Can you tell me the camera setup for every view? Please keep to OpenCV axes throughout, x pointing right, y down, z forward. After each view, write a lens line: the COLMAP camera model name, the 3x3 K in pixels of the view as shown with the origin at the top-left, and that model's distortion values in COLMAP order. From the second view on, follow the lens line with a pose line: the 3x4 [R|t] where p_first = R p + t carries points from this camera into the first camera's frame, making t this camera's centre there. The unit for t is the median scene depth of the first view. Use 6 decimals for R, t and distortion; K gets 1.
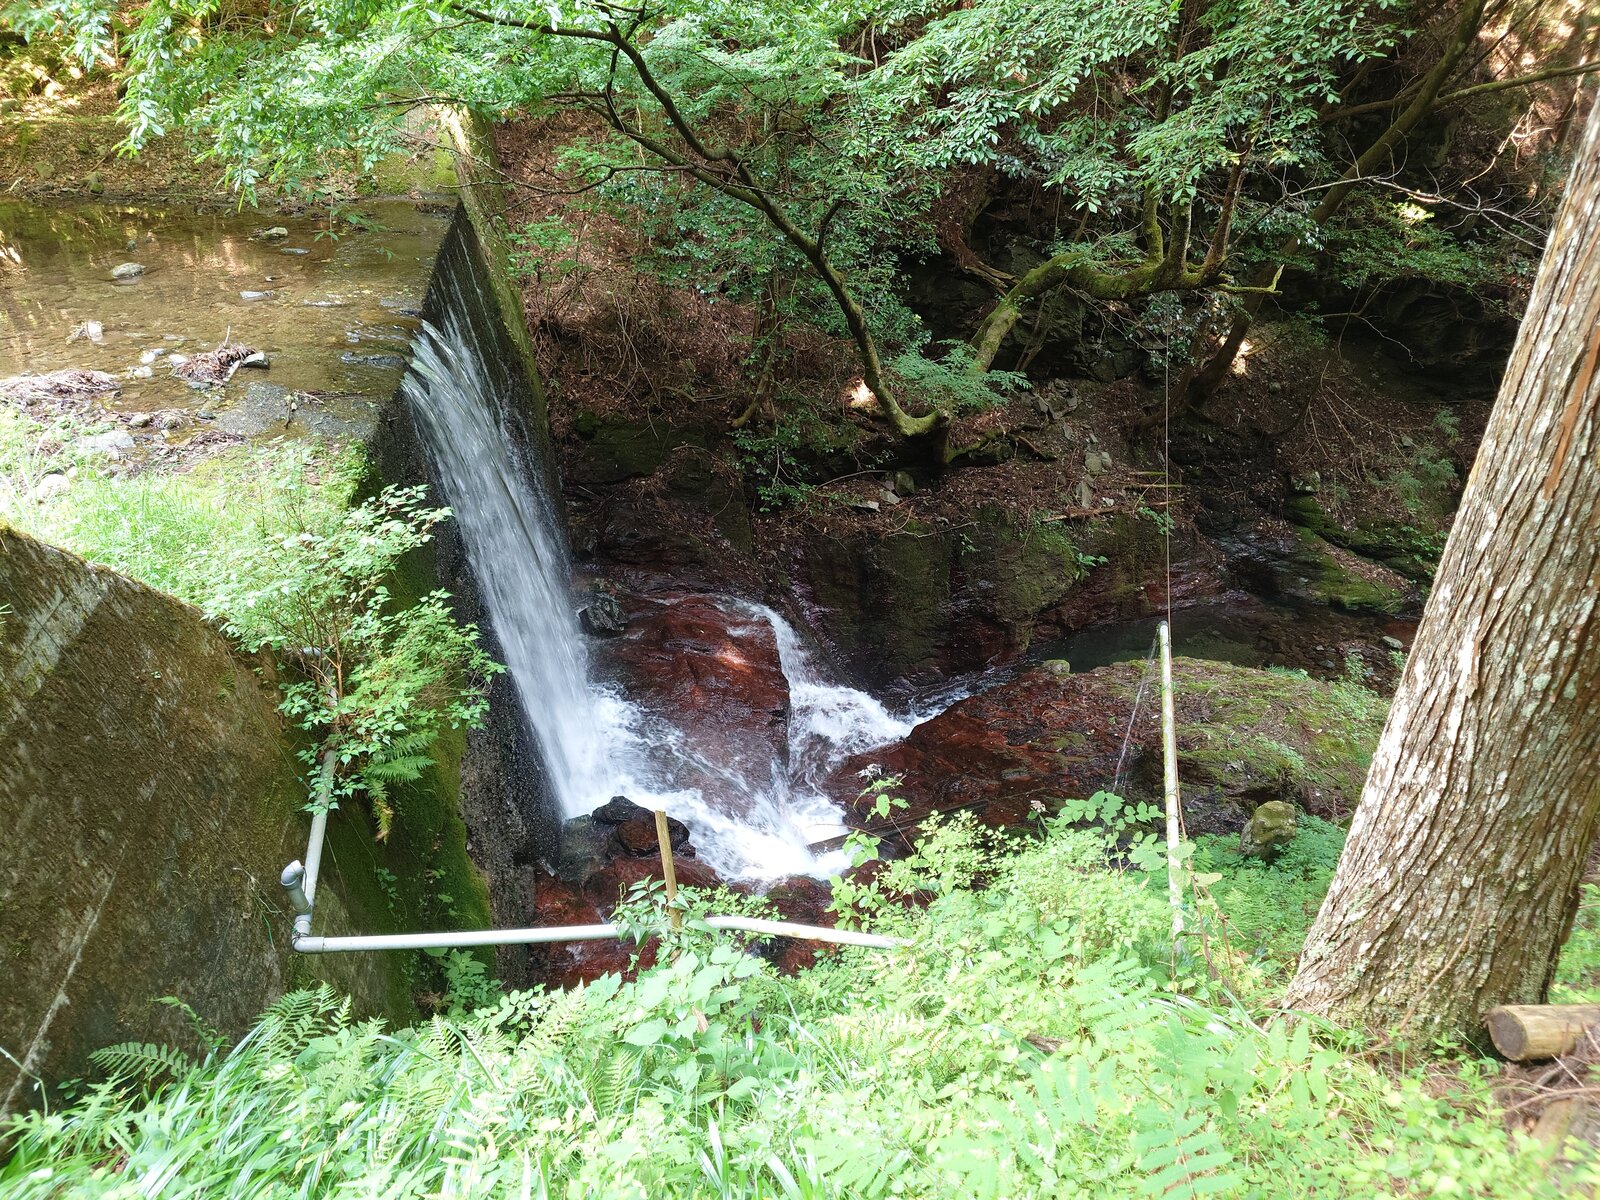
lens RADIAL K [[1118.0, 0, 800.0], [0, 1118.0, 600.0], [0, 0, 1]] dist [-0.001337, -0.000939]
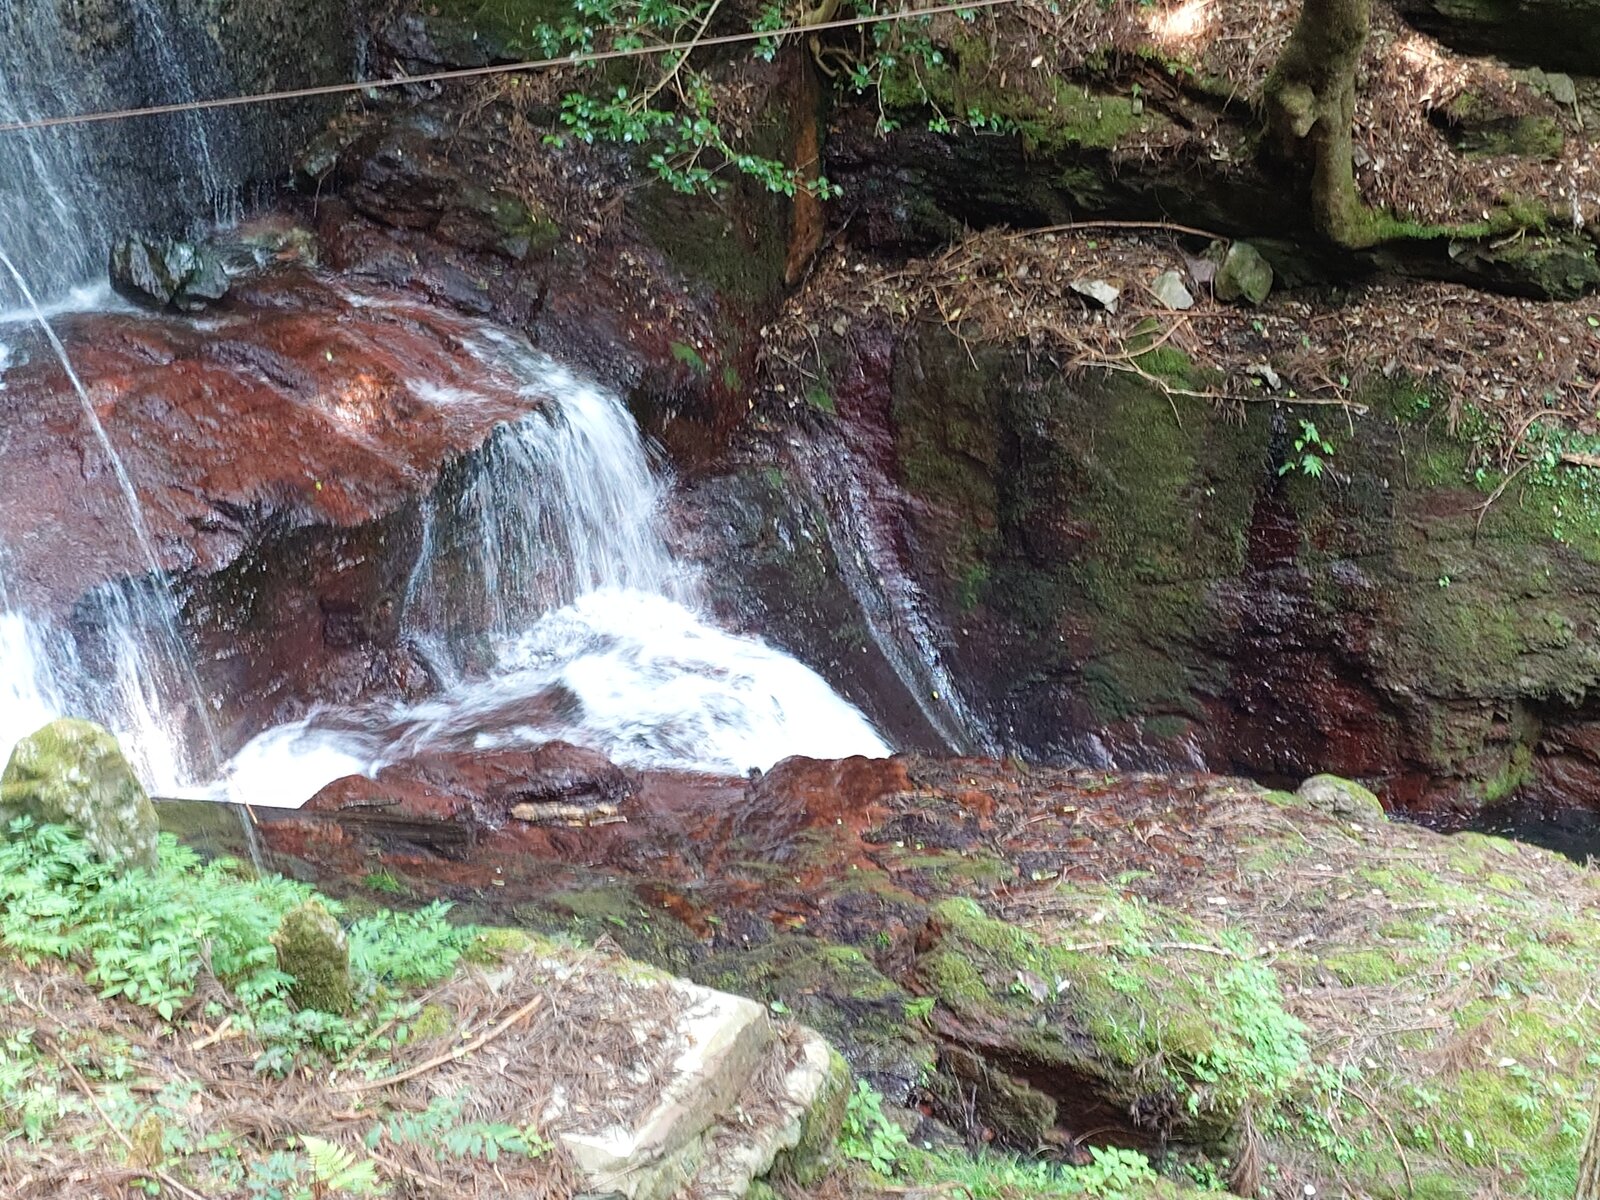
lens RADIAL K [[2512.1, 0, 800.0], [0, 2512.1, 600.0], [0, 0, 1]] dist [0.021506, -0.165631]
pose [[0.791284, 0.281820, -0.542630, 0.626667], [-0.305135, 0.951049, 0.048978, 0.012979], [0.529871, 0.126820, 0.838543, 0.231417]]
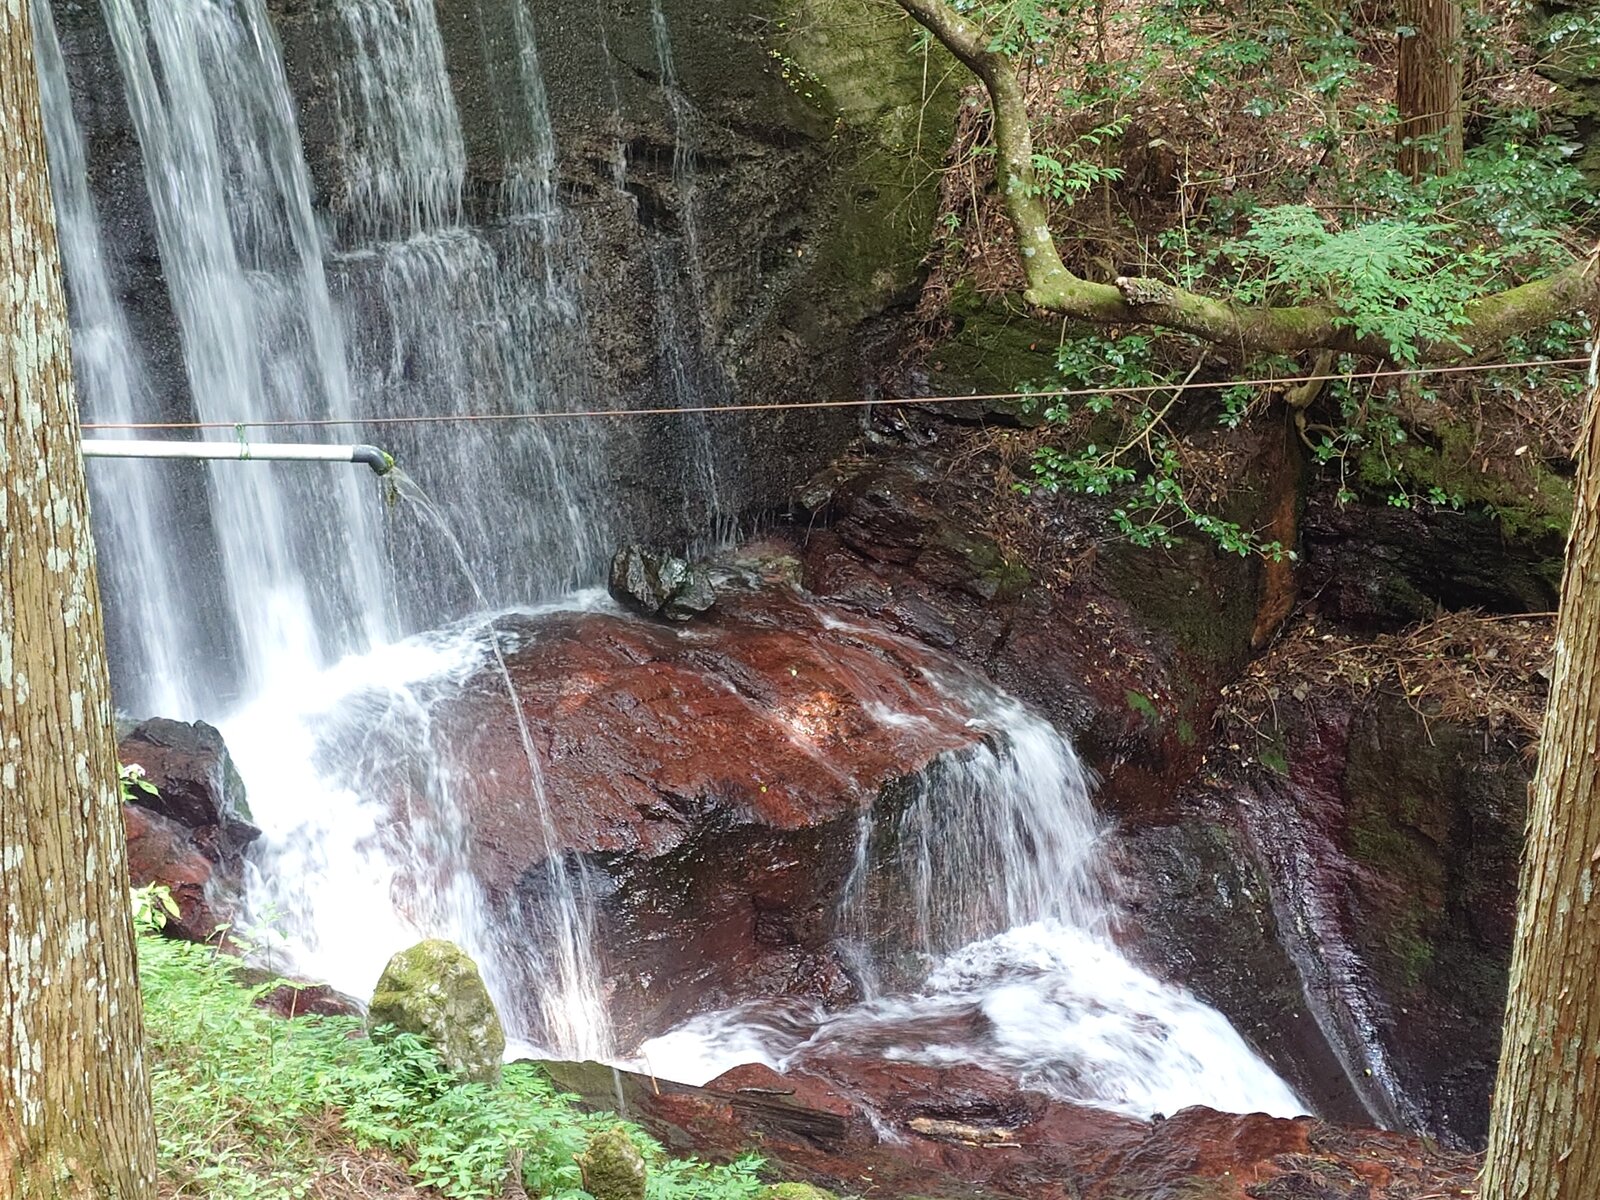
lens RADIAL K [[2512.1, 0, 800.0], [0, 2512.1, 600.0], [0, 0, 1]] dist [0.021506, -0.165631]
pose [[0.621691, 0.255814, -0.740310, 0.690172], [-0.392908, 0.919497, -0.012221, 0.010819], [0.677587, 0.298471, 0.672154, 0.235406]]
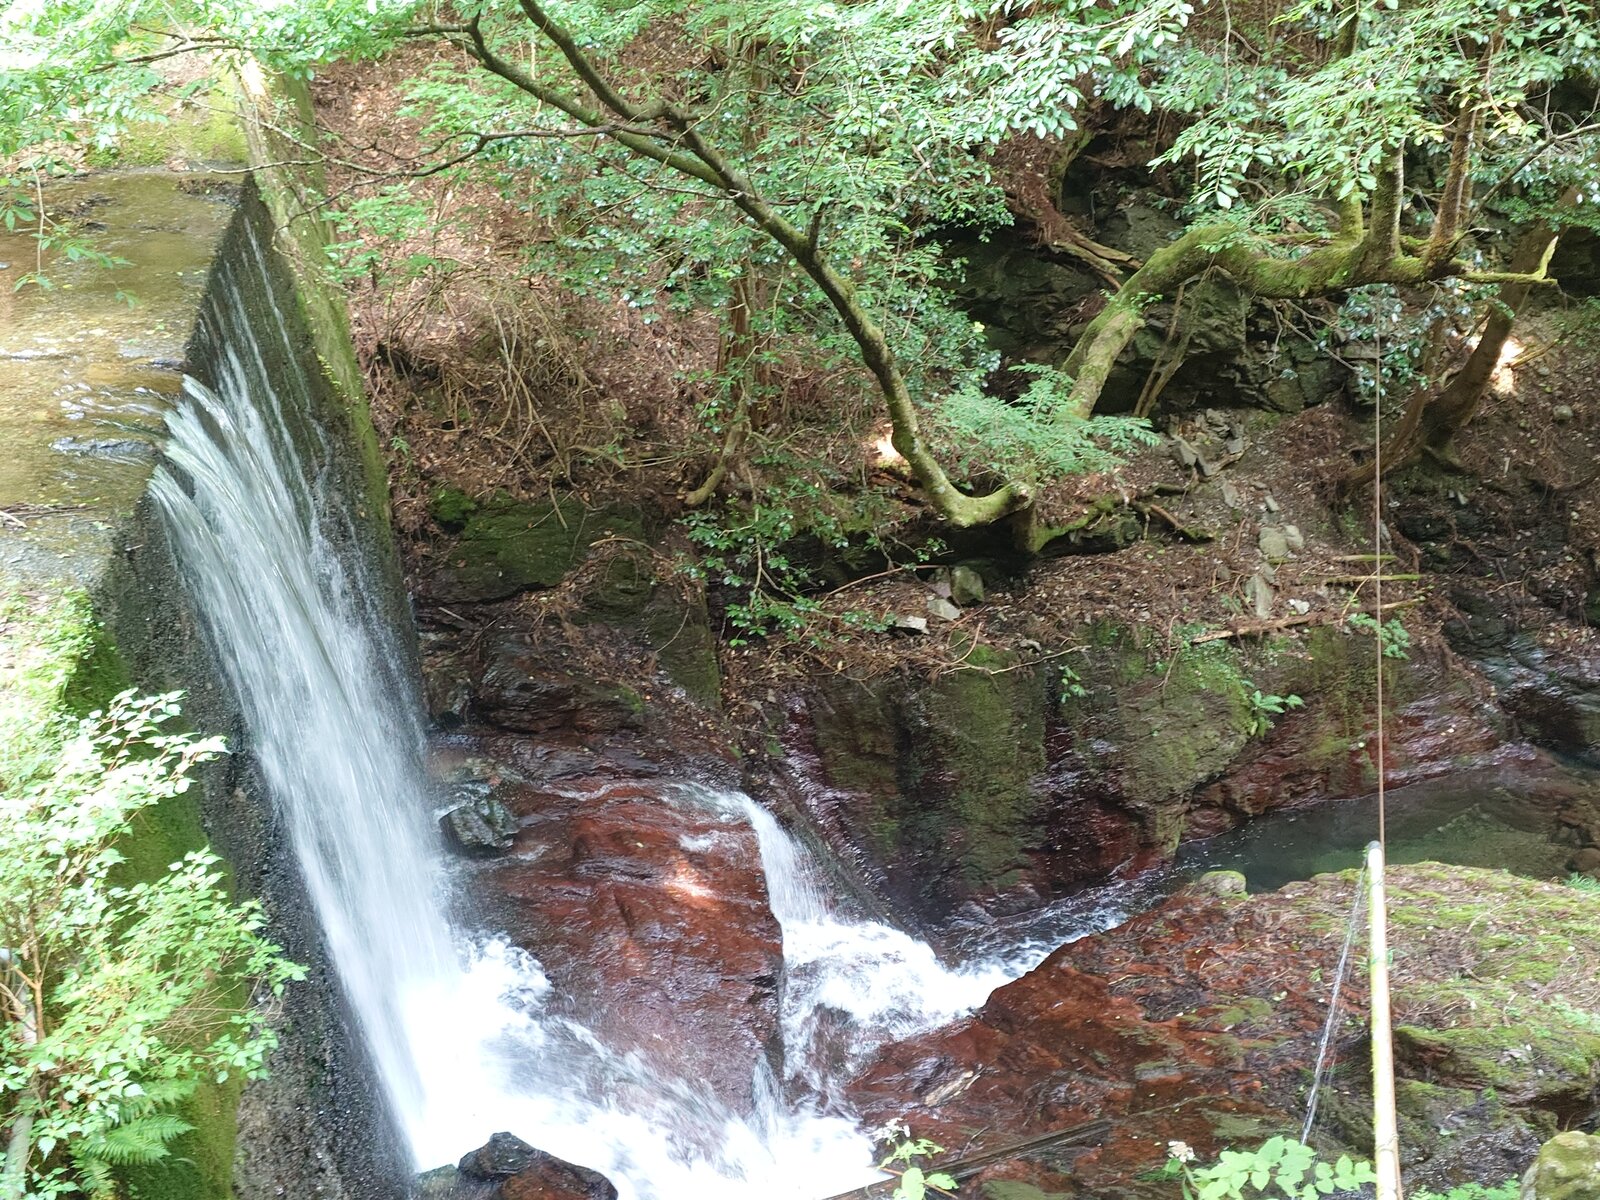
lens RADIAL K [[1832.6, 0, 800.0], [0, 1832.6, 600.0], [0, 0, 1]] dist [0.000114, -0.006087]
pose [[0.999767, -0.020680, -0.006199, 0.009185], [0.020120, 0.996610, -0.079769, -0.022485], [0.007828, 0.079626, 0.996794, -0.013917]]
